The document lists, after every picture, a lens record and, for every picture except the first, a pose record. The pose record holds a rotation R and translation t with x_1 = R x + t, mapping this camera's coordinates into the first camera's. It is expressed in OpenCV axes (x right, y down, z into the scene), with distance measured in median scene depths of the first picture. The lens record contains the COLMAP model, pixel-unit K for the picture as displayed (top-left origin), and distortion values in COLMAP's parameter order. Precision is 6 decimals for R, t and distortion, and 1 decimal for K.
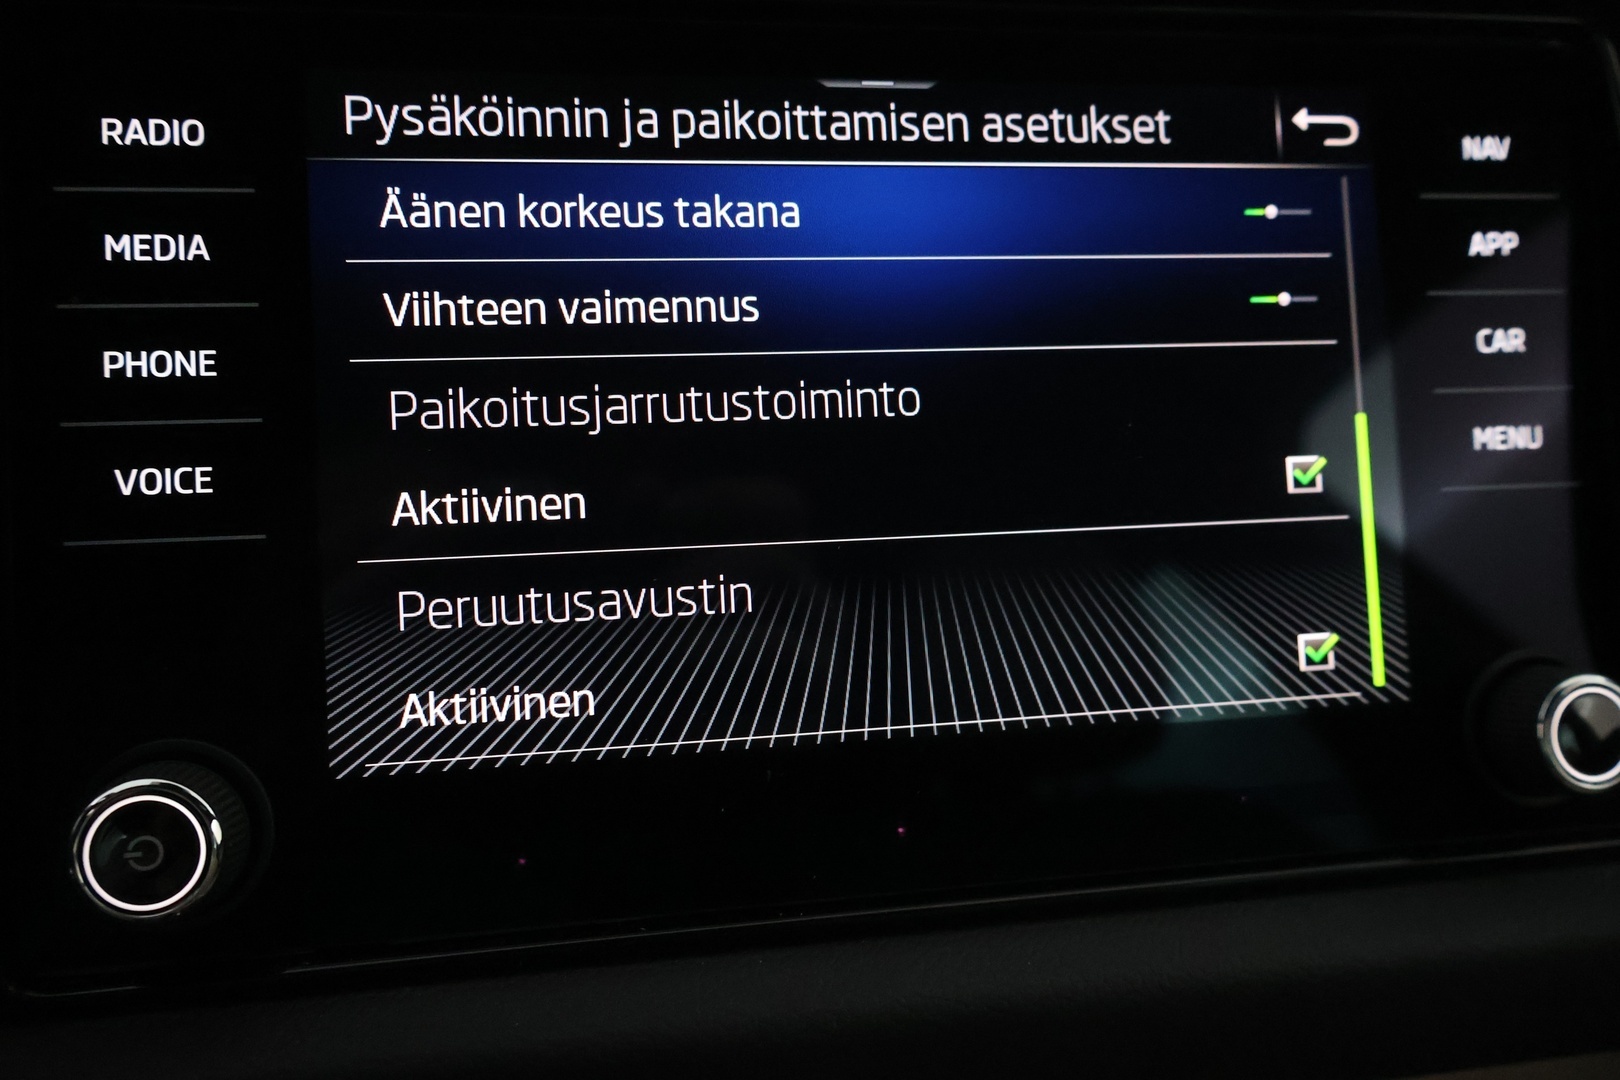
lens RADIAL K [[1361.6, 0, 798.3], [0, 1361.6, 555.1], [0, 0, 1]] dist [-0.004475, 0.036007]
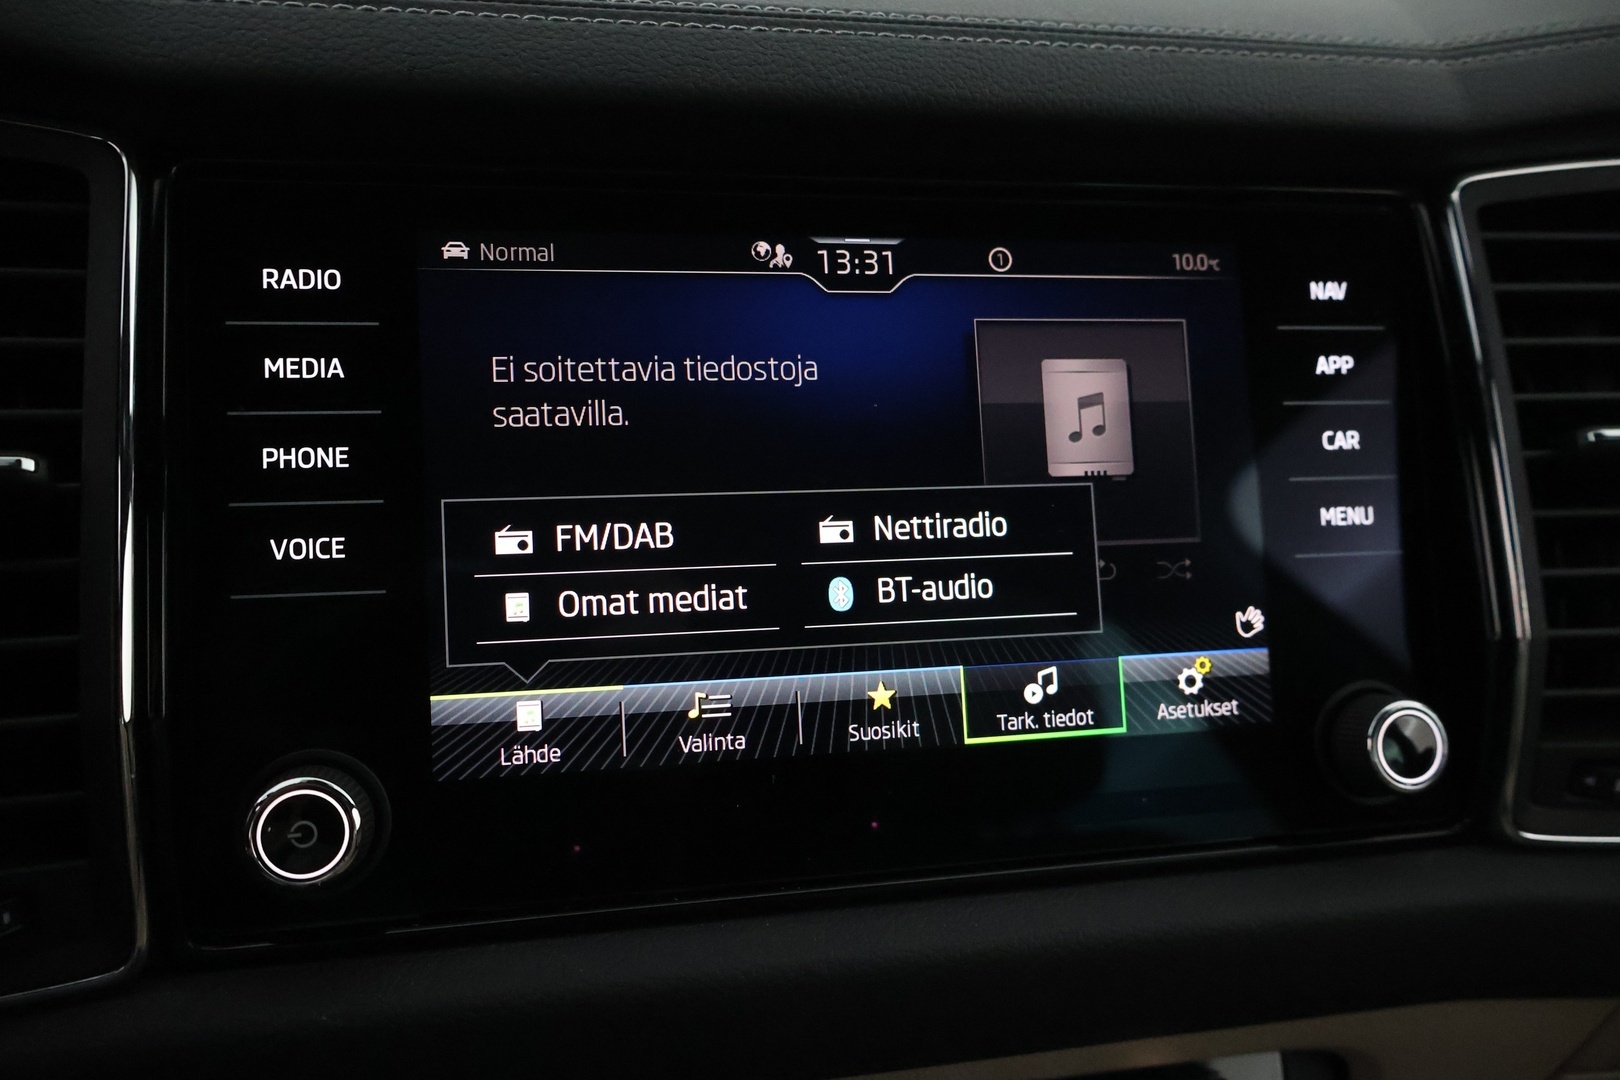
lens RADIAL K [[1361.6, 0, 797.1], [0, 1361.6, 569.7], [0, 0, 1]] dist [-0.004475, 0.036007]
pose [[0.999139, 0.003013, 0.041381, -0.056037], [-0.001914, 0.999645, -0.026577, -0.001120], [-0.041447, 0.026475, 0.998790, -0.300387]]
